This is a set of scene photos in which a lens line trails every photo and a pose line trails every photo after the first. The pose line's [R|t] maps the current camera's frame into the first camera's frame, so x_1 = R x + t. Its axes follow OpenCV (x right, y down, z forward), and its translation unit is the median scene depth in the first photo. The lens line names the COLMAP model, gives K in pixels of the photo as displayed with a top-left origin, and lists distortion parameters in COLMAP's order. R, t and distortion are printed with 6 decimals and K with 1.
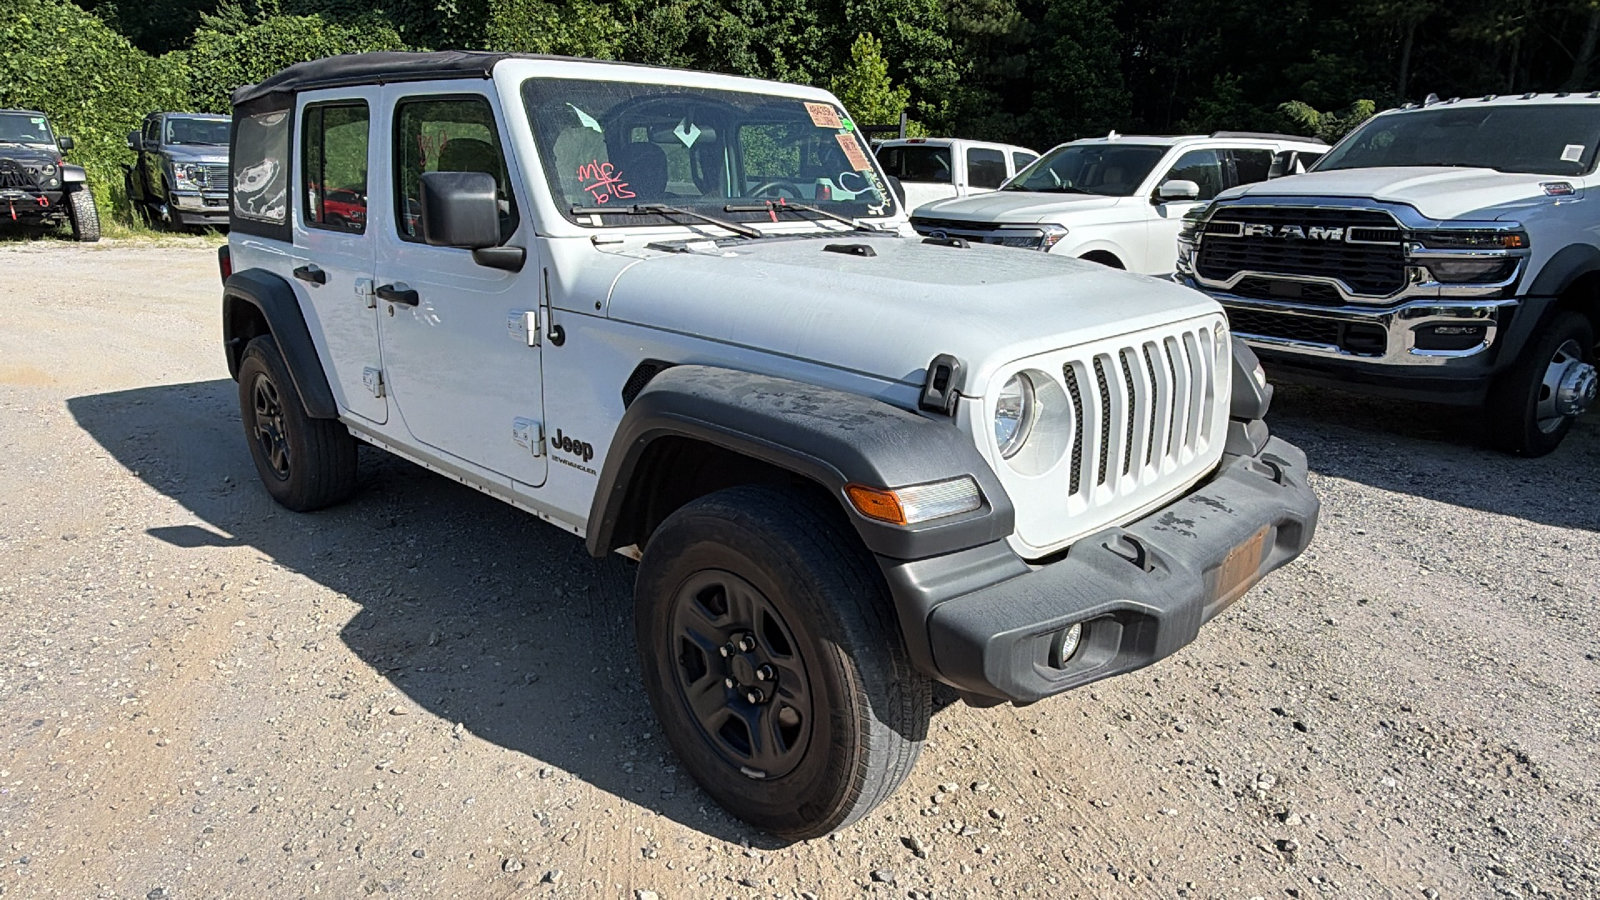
lens RADIAL K [[953.1, 0, 800.0], [0, 953.1, 450.0], [0, 0, 1]] dist [0.000224, 0.001400]
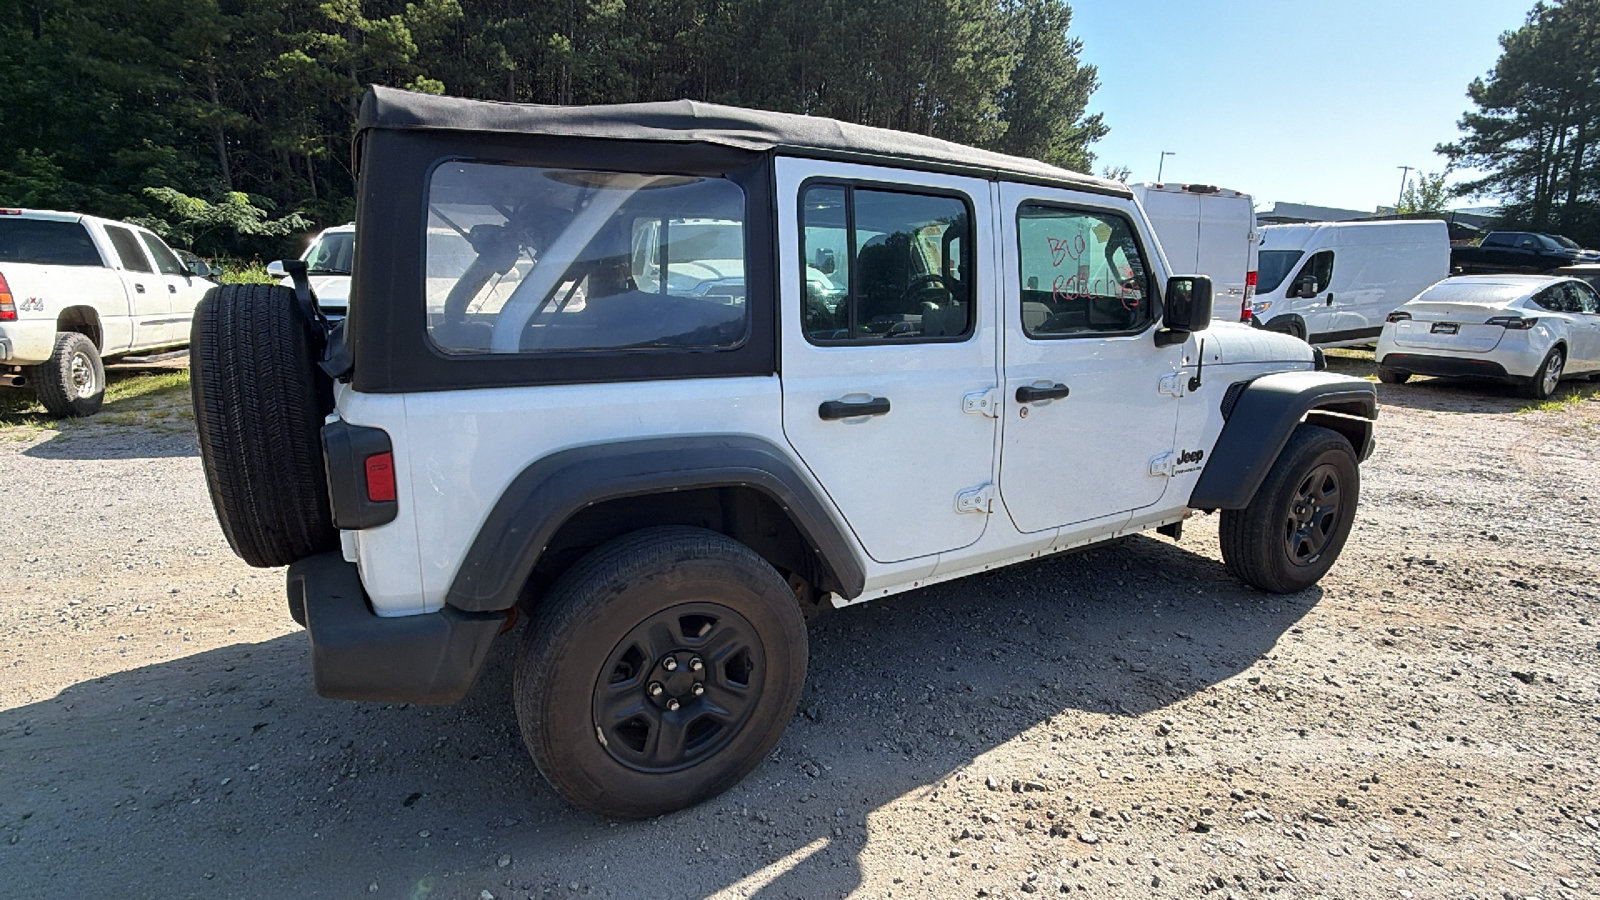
lens RADIAL K [[760.9, 0, 800.0], [0, 760.9, 450.0], [0, 0, 1]] dist [0.000107, -0.000882]
pose [[0.268528, -0.228015, 0.935896, -1.074423], [0.255062, 0.953733, 0.159178, -0.255153], [-0.928890, 0.195968, 0.314262, 0.851127]]
